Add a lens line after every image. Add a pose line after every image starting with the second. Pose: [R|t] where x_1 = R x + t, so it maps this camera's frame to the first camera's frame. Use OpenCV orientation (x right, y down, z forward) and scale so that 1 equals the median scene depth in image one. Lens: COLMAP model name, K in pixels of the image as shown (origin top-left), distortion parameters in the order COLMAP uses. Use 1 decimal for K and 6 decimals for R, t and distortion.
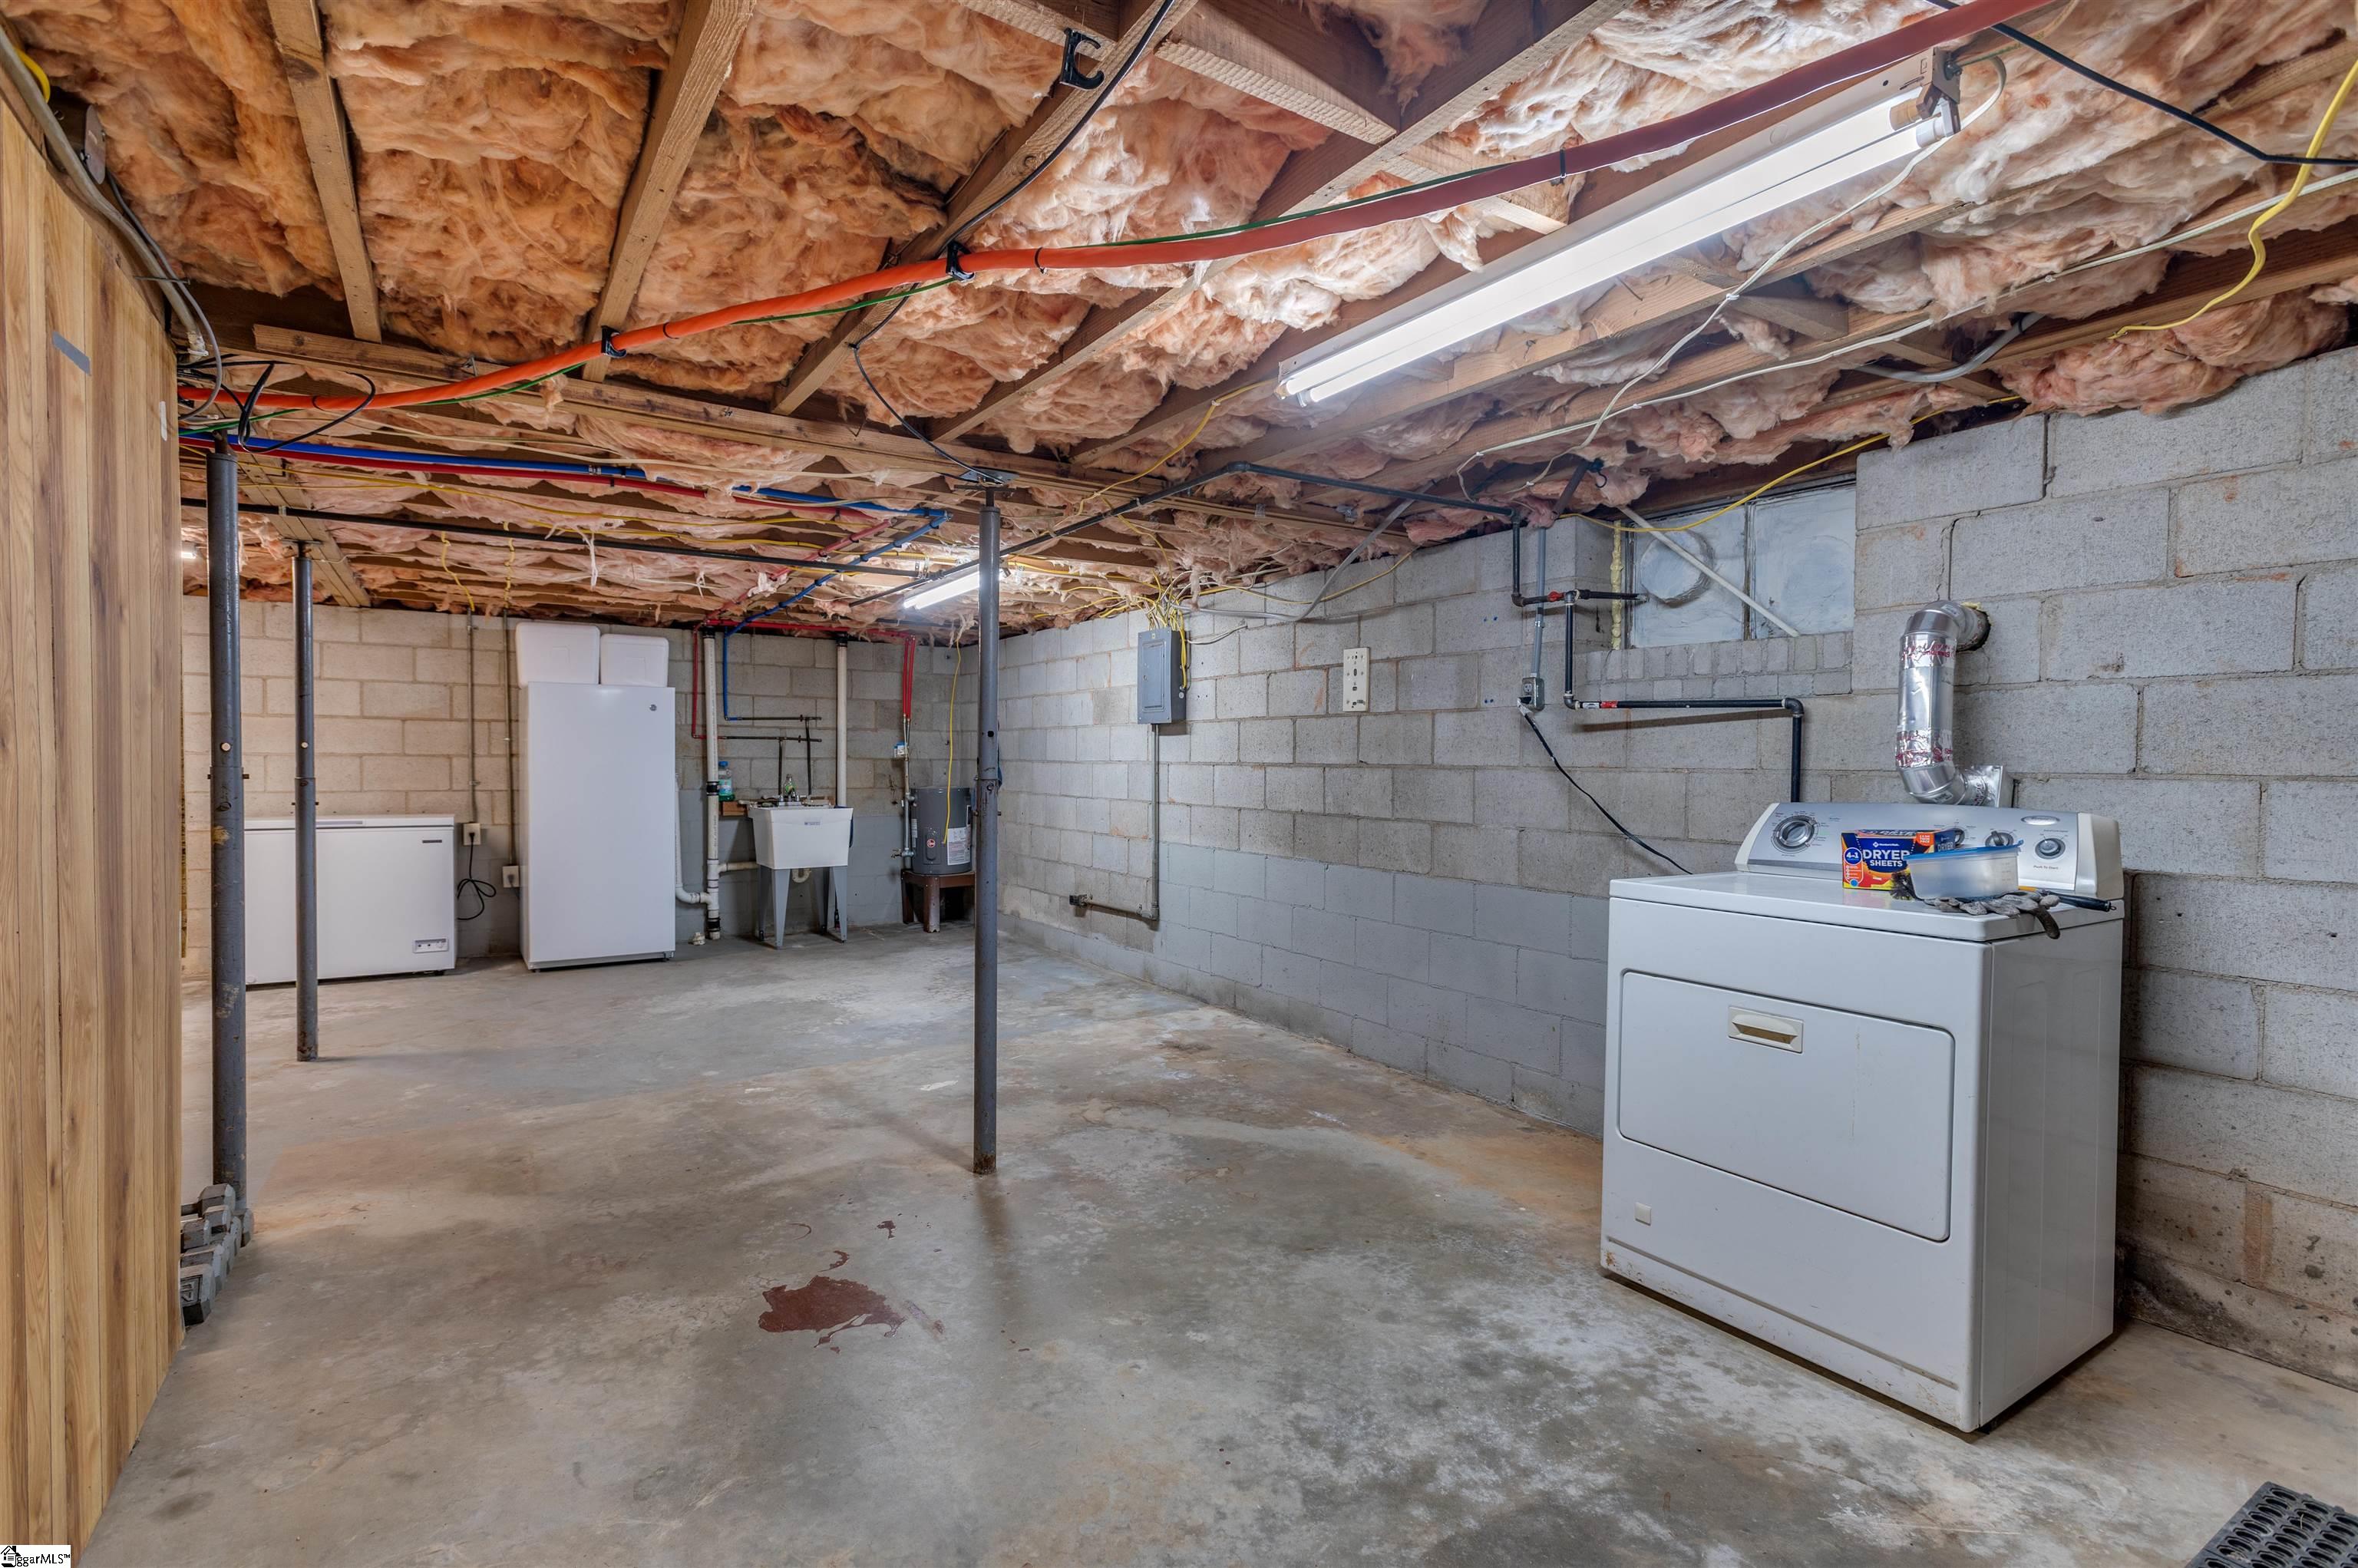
lens RADIAL K [[1094.1, 0, 1179.0], [0, 1094.1, 784.0], [0, 0, 1]] dist [0.000102, 0.000145]
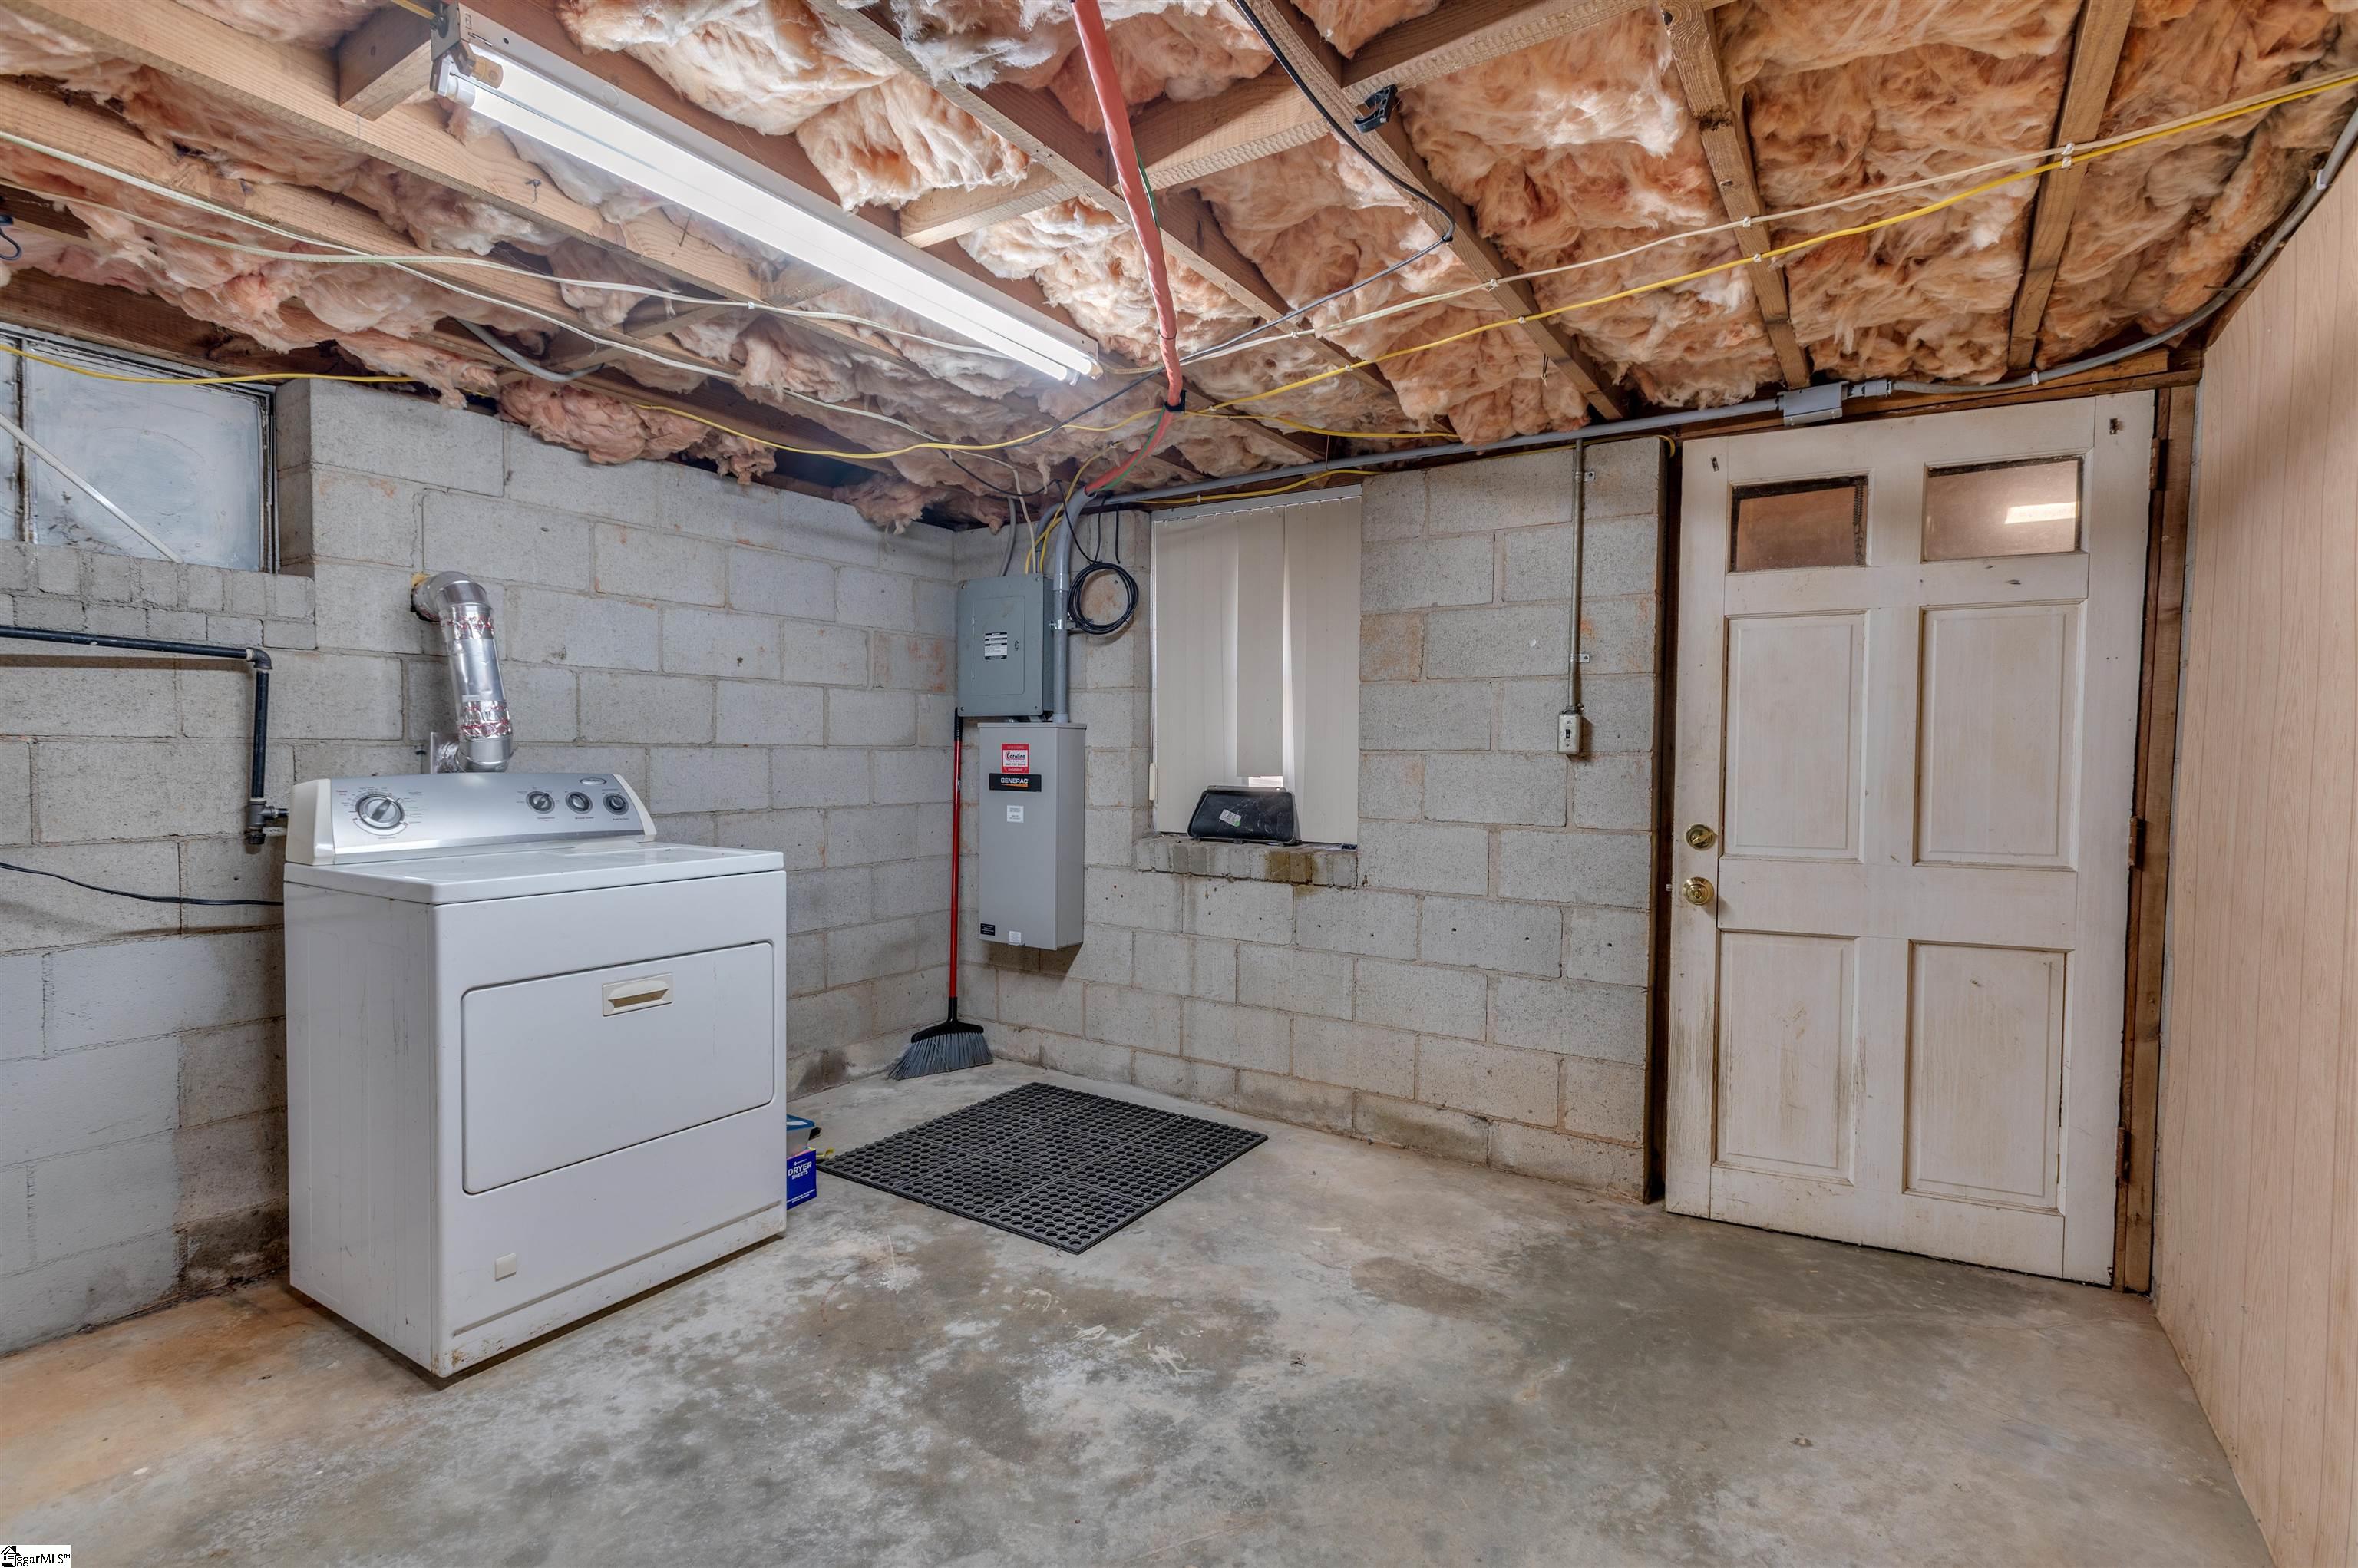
lens RADIAL K [[1094.1, 0, 1179.0], [0, 1094.1, 784.0], [0, 0, 1]] dist [0.000102, 0.000145]
pose [[-0.414237, -0.043208, 0.909143, -0.598440], [0.001780, 0.998832, 0.048281, -0.022416], [-0.910167, 0.021618, -0.413677, 0.951529]]
